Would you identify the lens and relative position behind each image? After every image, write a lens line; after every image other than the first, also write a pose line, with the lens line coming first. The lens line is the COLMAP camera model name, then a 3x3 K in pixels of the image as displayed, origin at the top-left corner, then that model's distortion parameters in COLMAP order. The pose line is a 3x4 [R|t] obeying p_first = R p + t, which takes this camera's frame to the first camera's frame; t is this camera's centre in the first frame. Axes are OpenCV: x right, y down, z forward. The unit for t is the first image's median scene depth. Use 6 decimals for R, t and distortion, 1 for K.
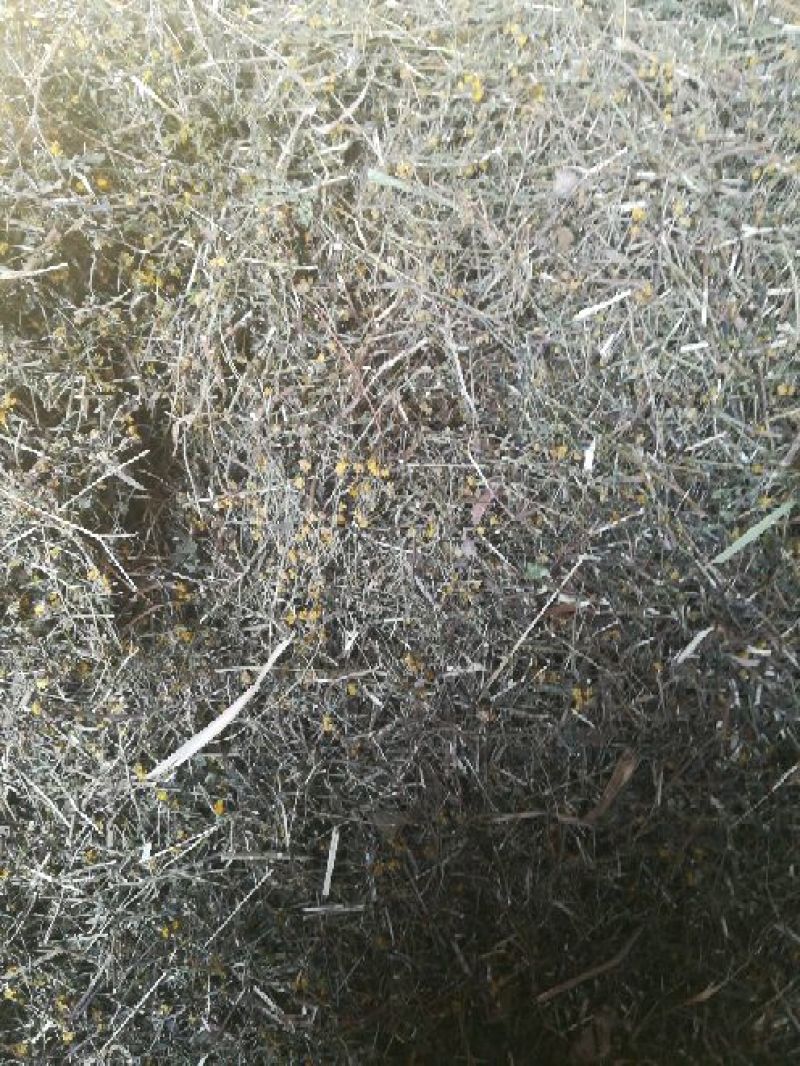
lens RADIAL K [[878.7, 0, 400.0], [0, 878.7, 533.0], [0, 0, 1]] dist [0.070238, -0.120708]
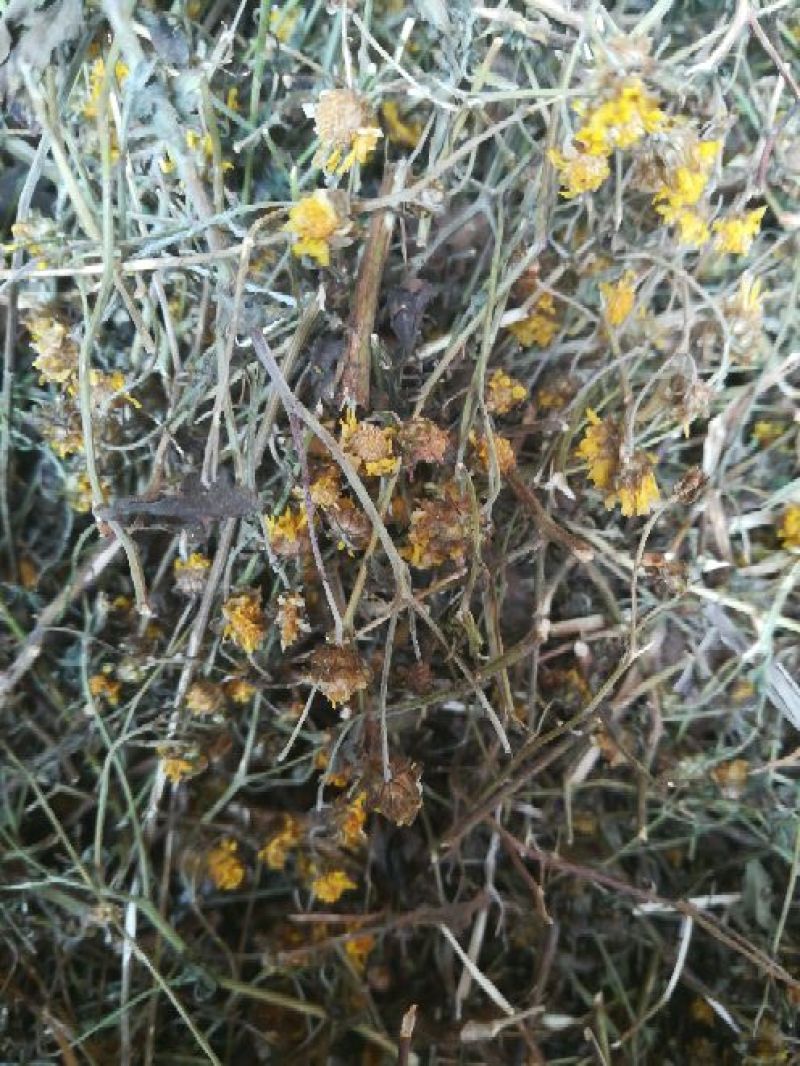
lens RADIAL K [[878.7, 0, 400.0], [0, 878.7, 533.0], [0, 0, 1]] dist [0.070238, -0.120708]
pose [[0.995296, 0.041698, 0.087445, -0.105370], [-0.051796, 0.991828, 0.116595, -0.020045], [-0.081869, -0.120576, 0.989322, 0.798518]]
